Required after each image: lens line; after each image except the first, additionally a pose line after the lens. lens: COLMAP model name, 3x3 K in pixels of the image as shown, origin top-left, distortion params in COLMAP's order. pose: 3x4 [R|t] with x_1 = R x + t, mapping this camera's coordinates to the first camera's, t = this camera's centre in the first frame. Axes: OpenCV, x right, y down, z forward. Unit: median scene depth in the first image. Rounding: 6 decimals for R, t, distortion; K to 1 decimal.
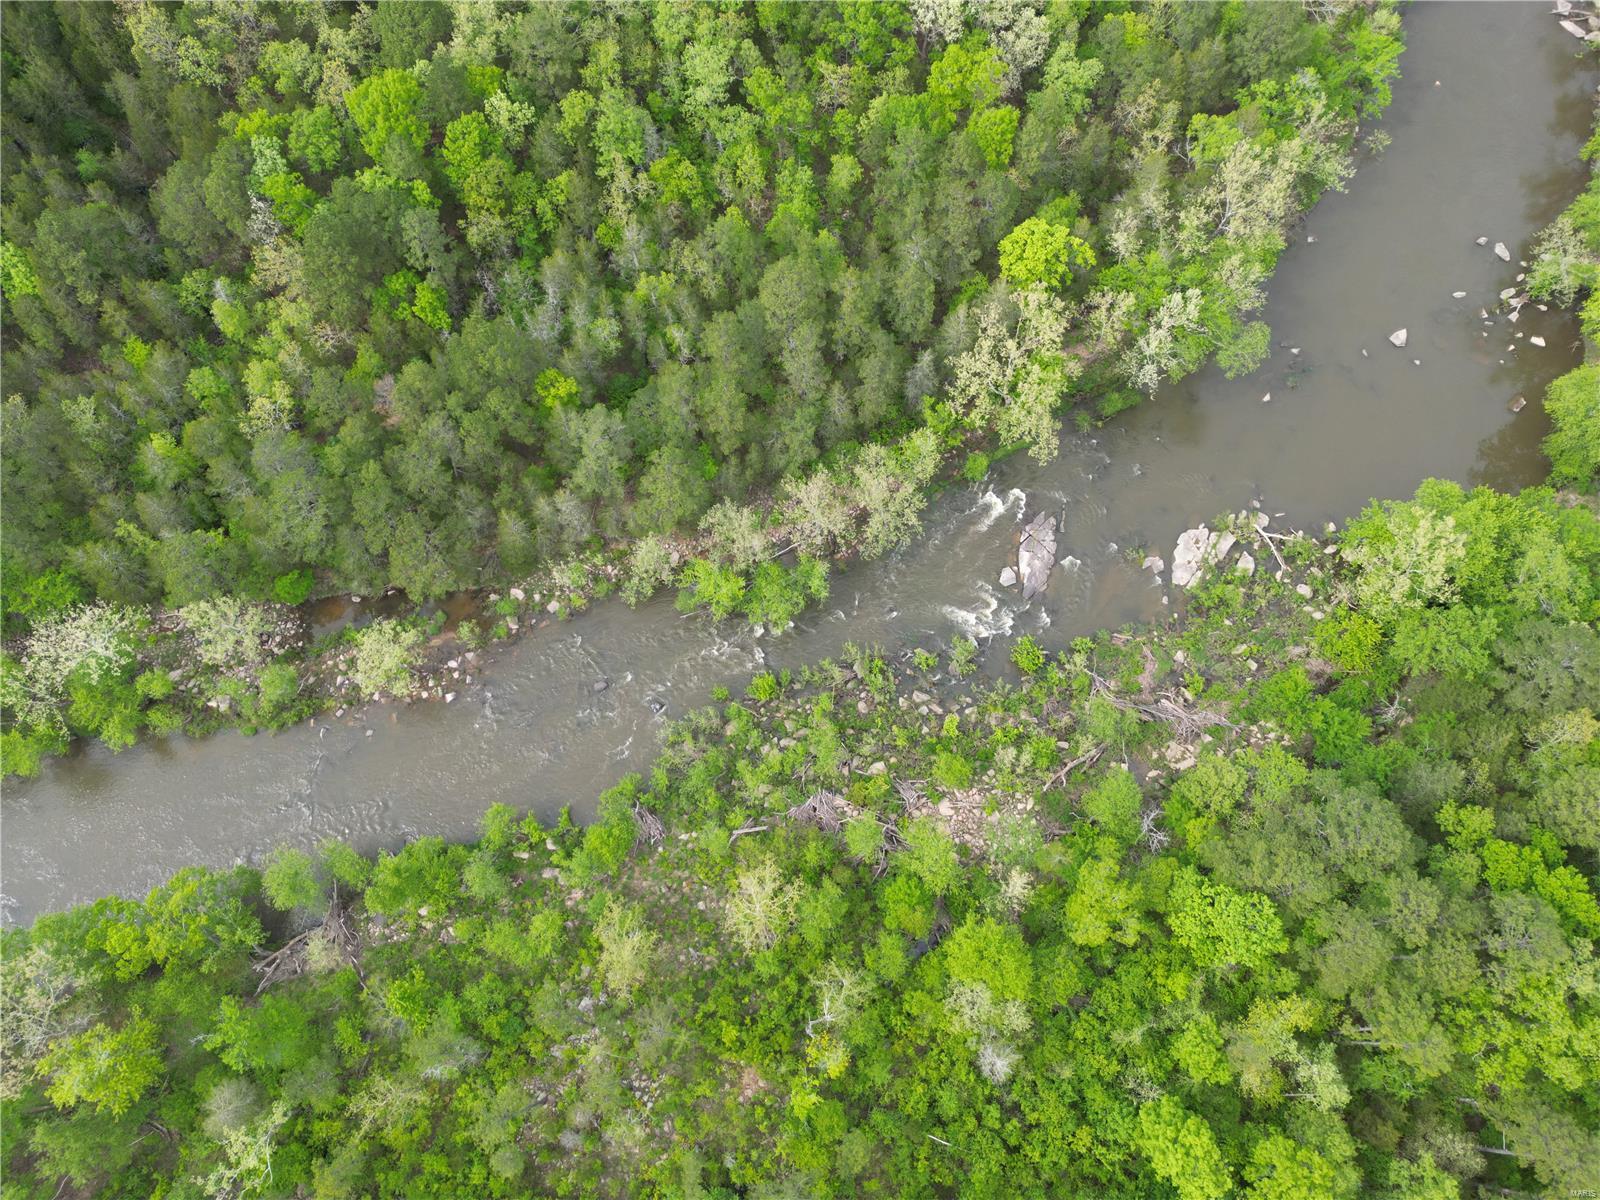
lens RADIAL K [[1106.9, 0, 800.0], [0, 1106.9, 600.0], [0, 0, 1]] dist [0.073064, -0.075509]
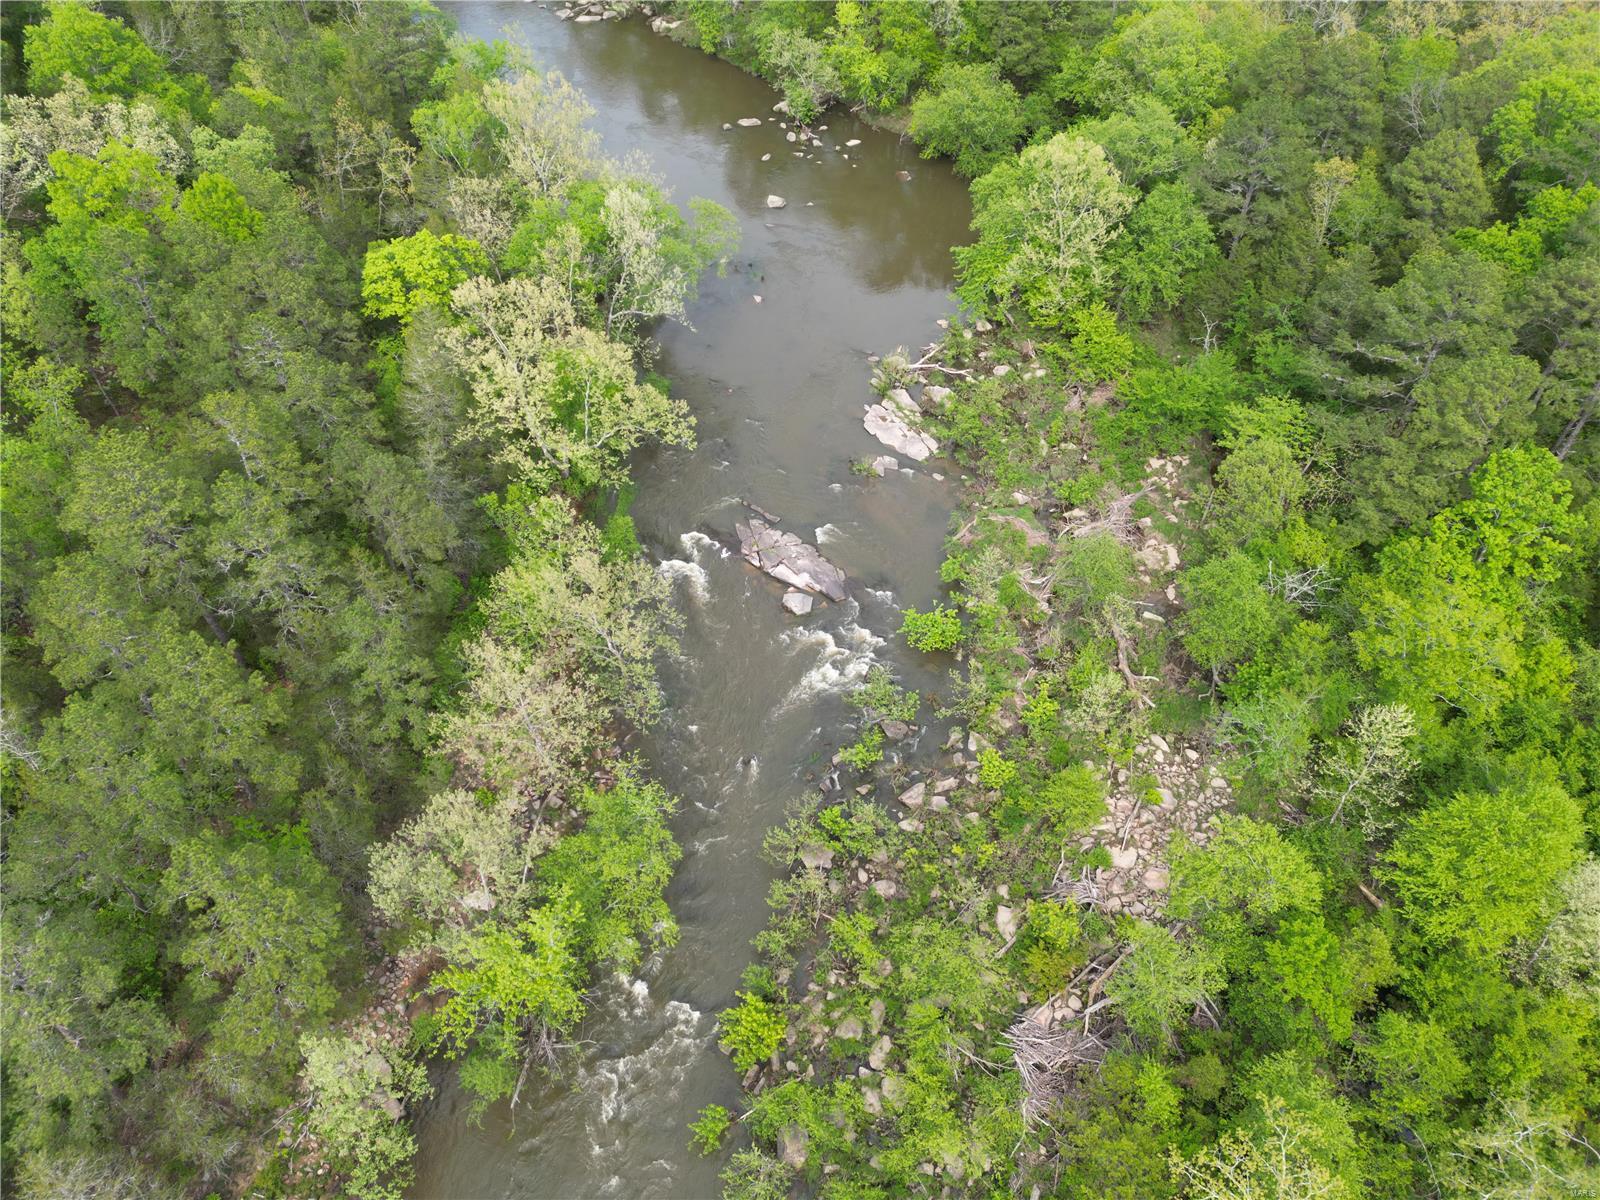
lens RADIAL K [[1106.9, 0, 800.0], [0, 1106.9, 600.0], [0, 0, 1]] dist [0.073064, -0.075509]
pose [[0.494795, -0.626743, 0.601972, -0.185565], [0.815448, 0.574292, -0.072339, 0.024232], [-0.300370, 0.526670, 0.795234, 0.511723]]
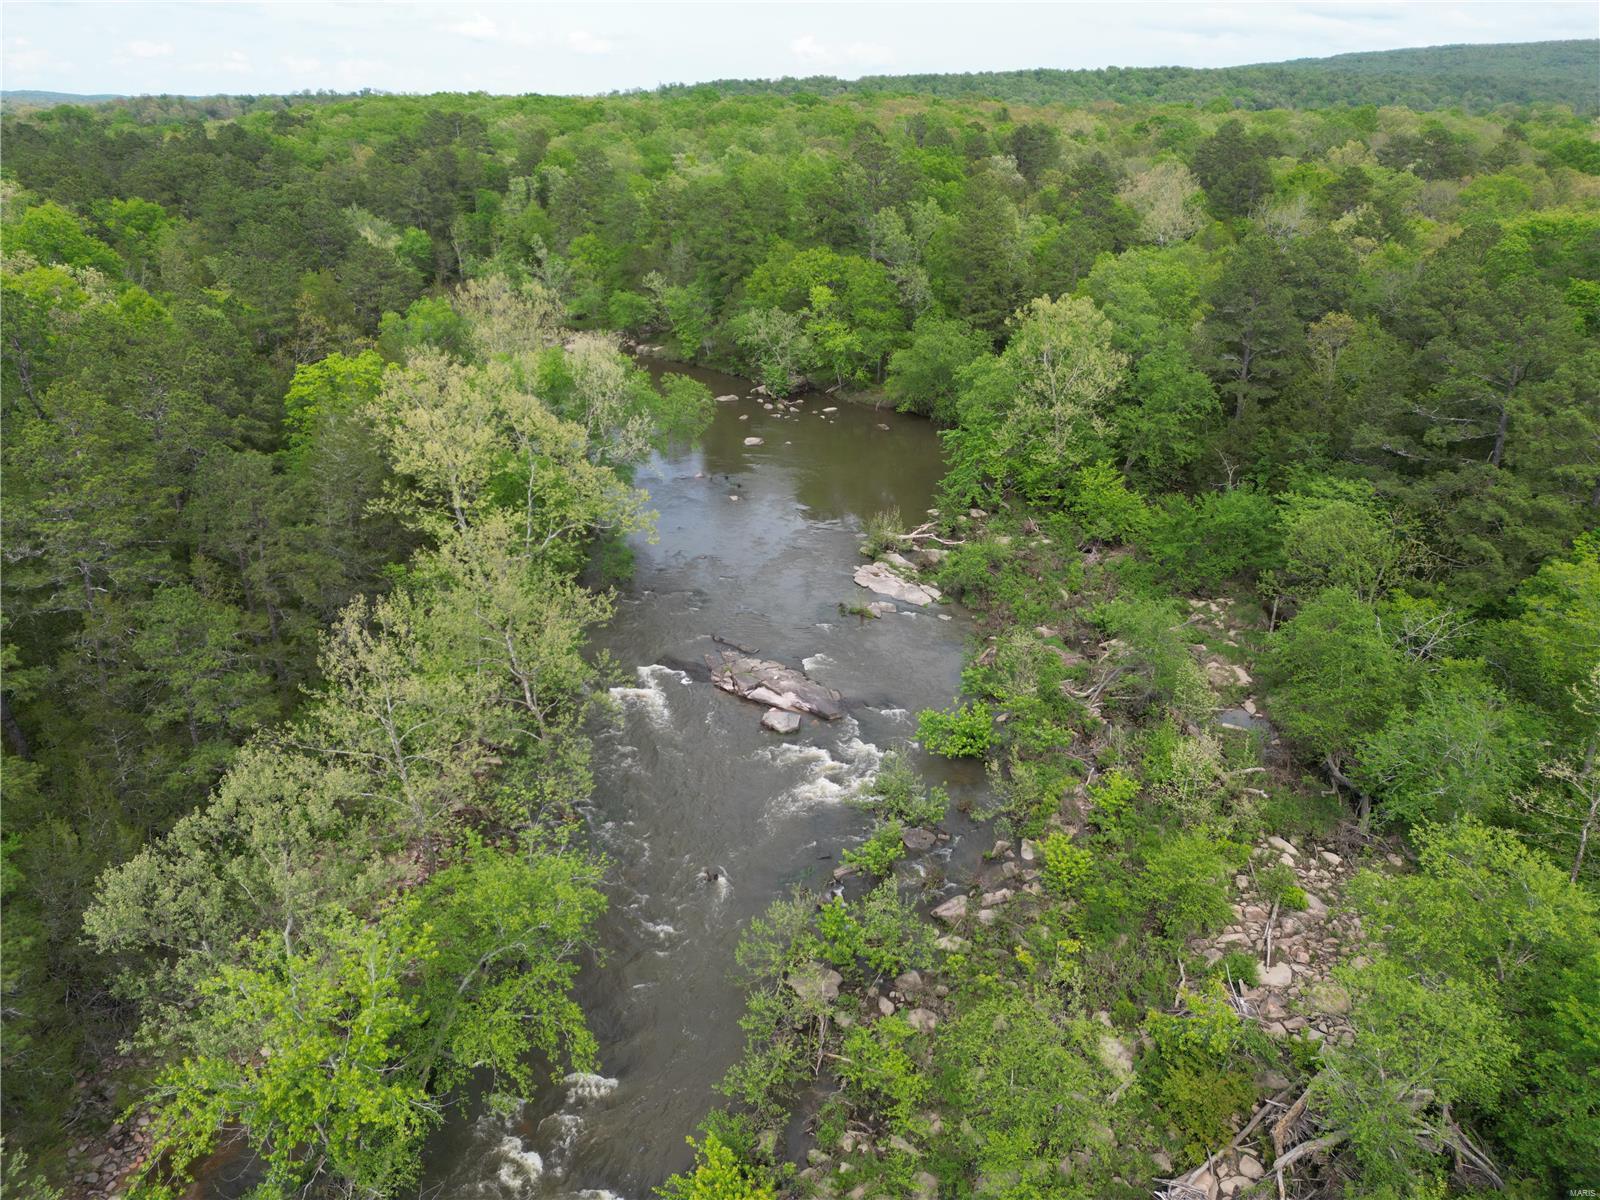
lens RADIAL K [[1106.9, 0, 800.0], [0, 1106.9, 600.0], [0, 0, 1]] dist [0.073064, -0.075509]
pose [[0.473237, -0.346774, 0.809812, -0.186704], [0.827719, 0.489696, -0.274006, 0.094107], [-0.301544, 0.799966, 0.518773, 0.709348]]
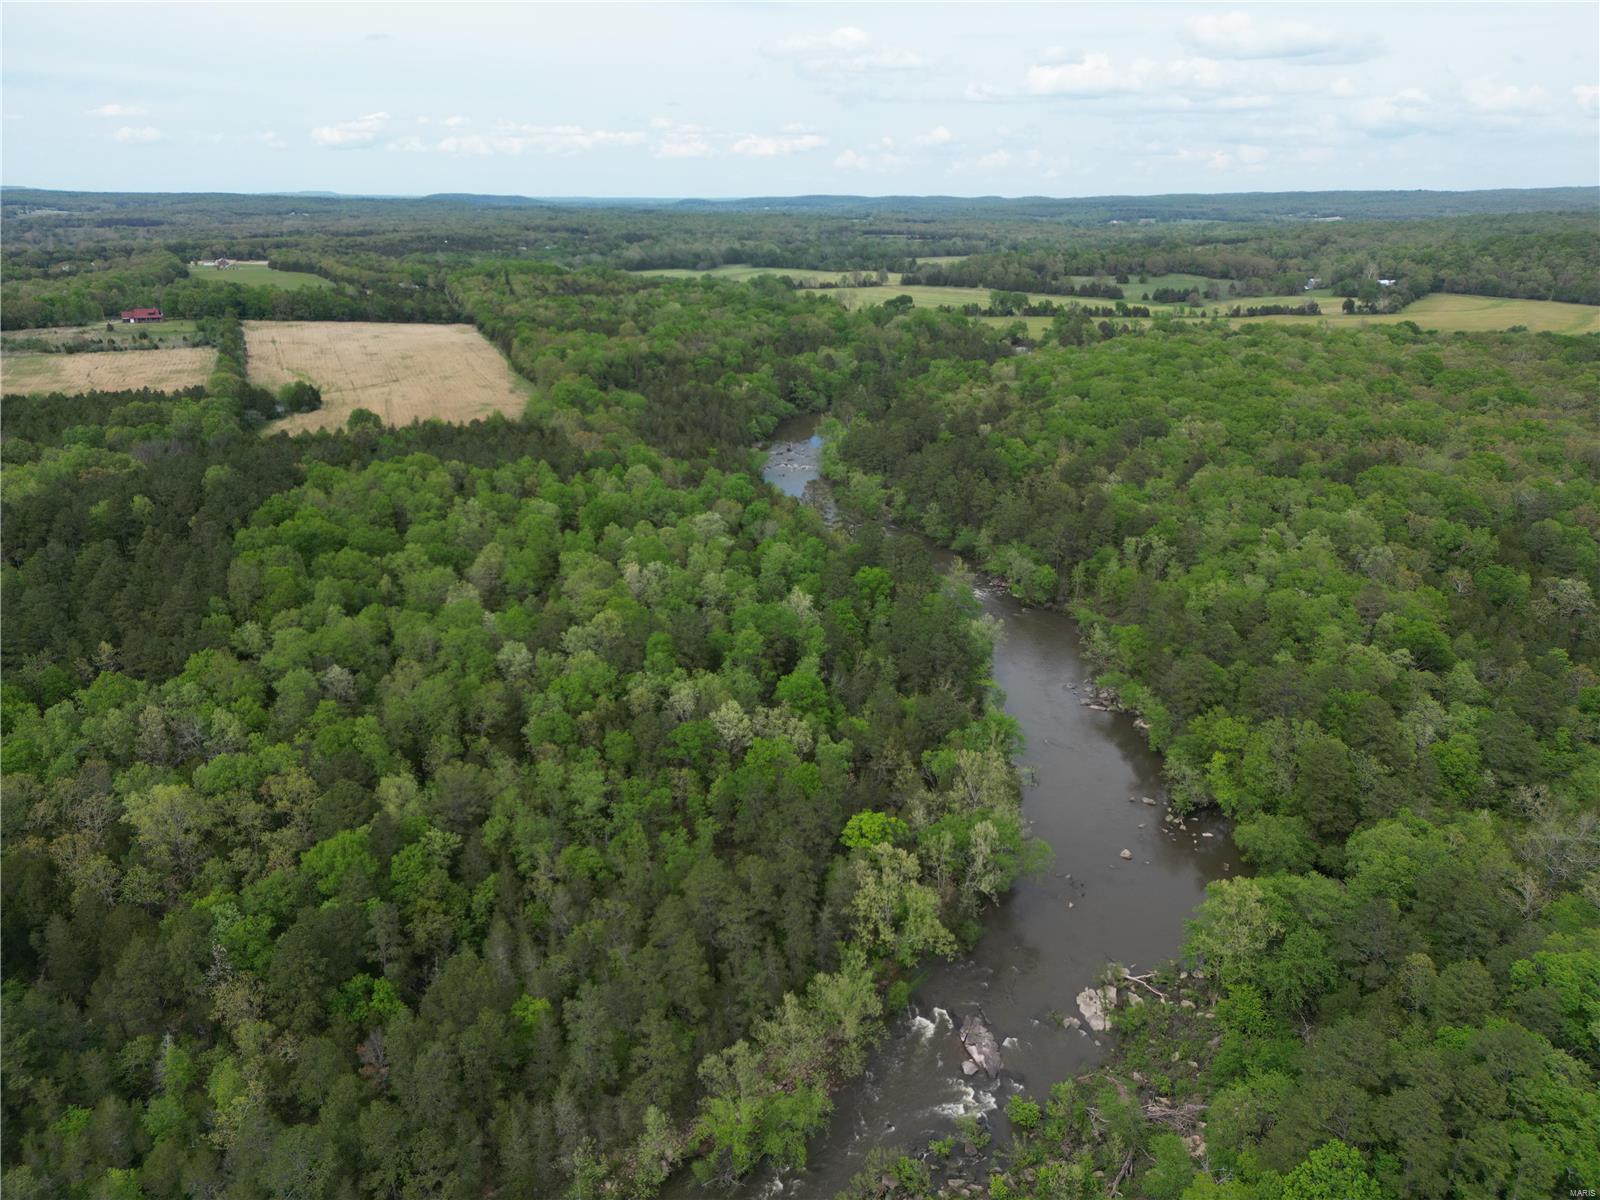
lens RADIAL K [[1106.9, 0, 800.0], [0, 1106.9, 600.0], [0, 0, 1]] dist [0.073064, -0.075509]
pose [[0.917723, -0.135105, 0.373539, -0.319685], [0.374144, 0.609862, -0.698630, 0.411346], [-0.133419, 0.780906, 0.610233, -0.013492]]
